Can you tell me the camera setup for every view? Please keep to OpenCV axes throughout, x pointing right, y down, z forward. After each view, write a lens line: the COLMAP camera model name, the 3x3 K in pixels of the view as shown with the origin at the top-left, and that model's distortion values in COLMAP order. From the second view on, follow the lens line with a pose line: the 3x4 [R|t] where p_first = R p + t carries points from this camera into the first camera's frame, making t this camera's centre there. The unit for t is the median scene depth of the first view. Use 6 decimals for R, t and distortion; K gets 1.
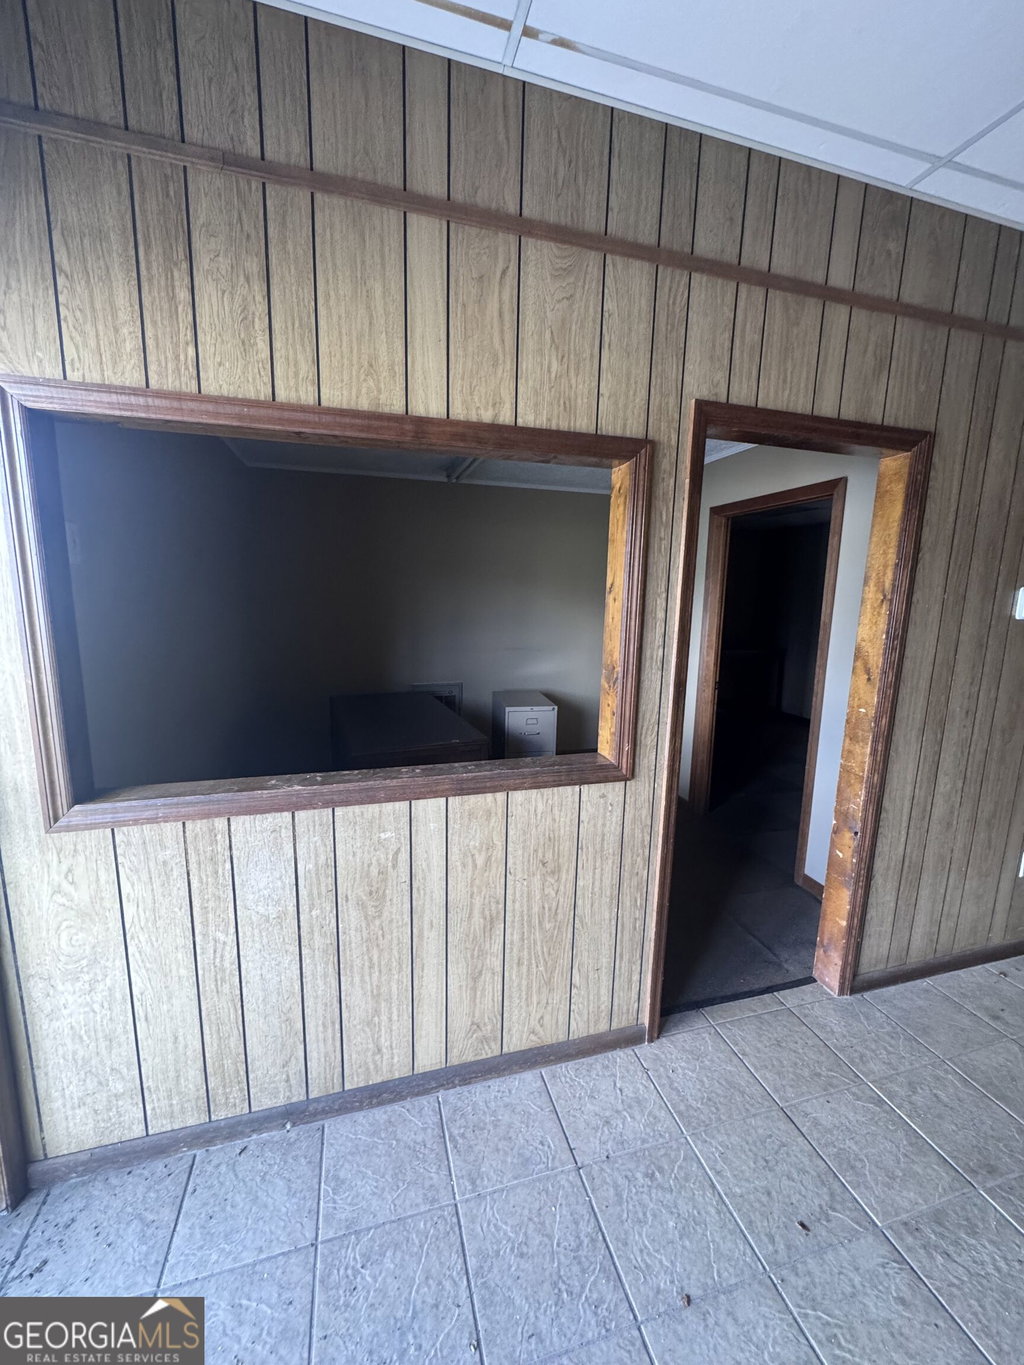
lens RADIAL K [[545.7, 0, 513.5], [0, 545.7, 681.7], [0, 0, 1]] dist [-0.001208, -0.000460]
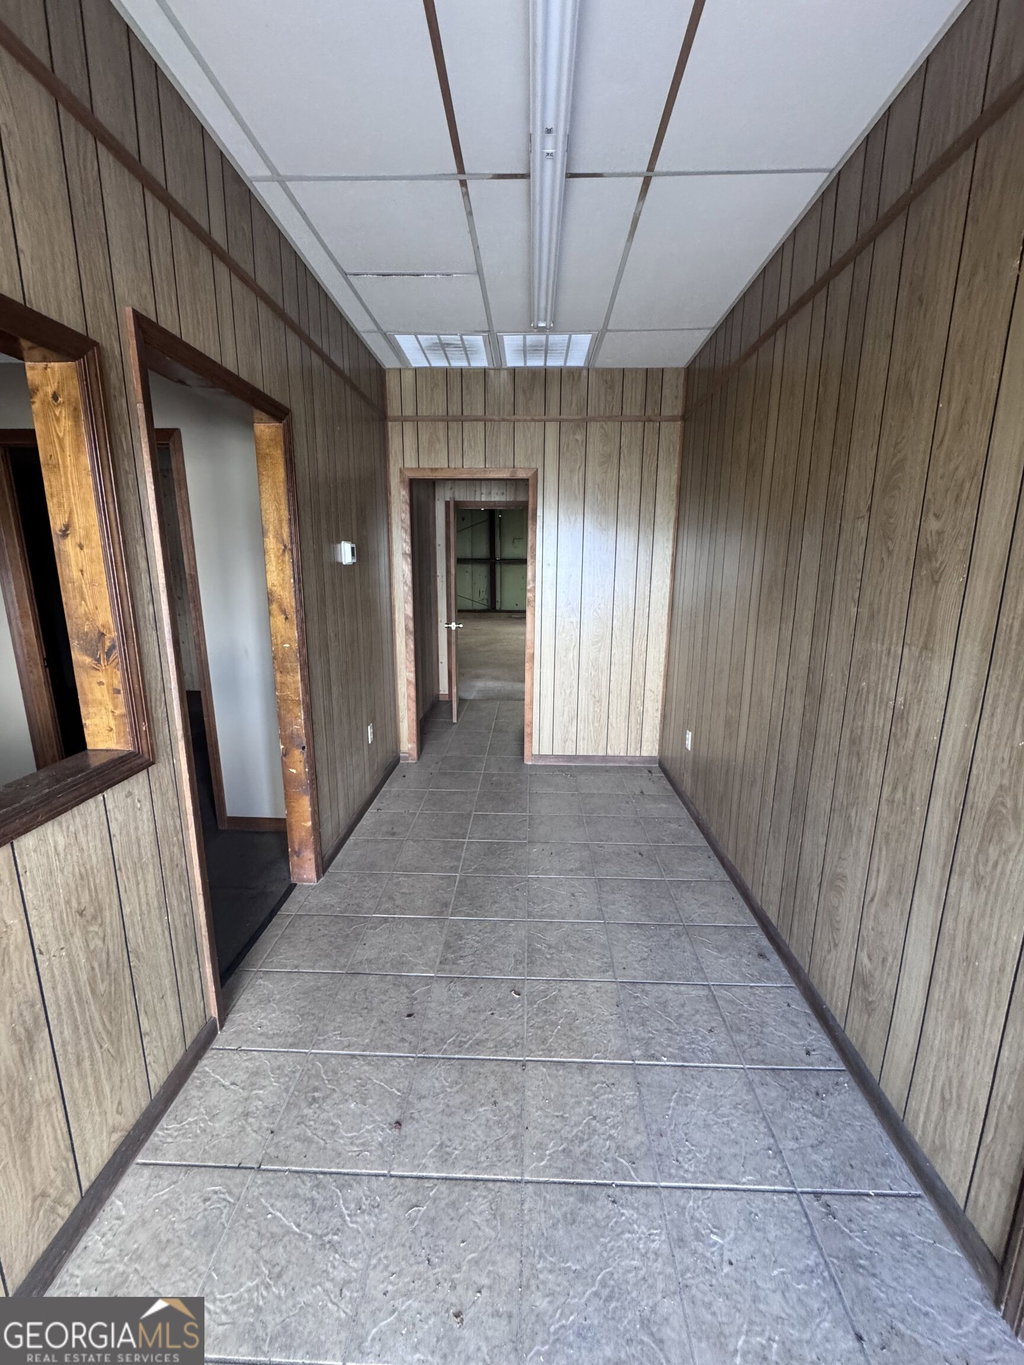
lens RADIAL K [[545.7, 0, 513.5], [0, 545.7, 681.7], [0, 0, 1]] dist [-0.001208, -0.000460]
pose [[0.308487, -0.220142, 0.925404, -0.371951], [0.154352, 0.971543, 0.179664, -0.008748], [-0.938622, 0.087414, 0.333688, 0.187258]]
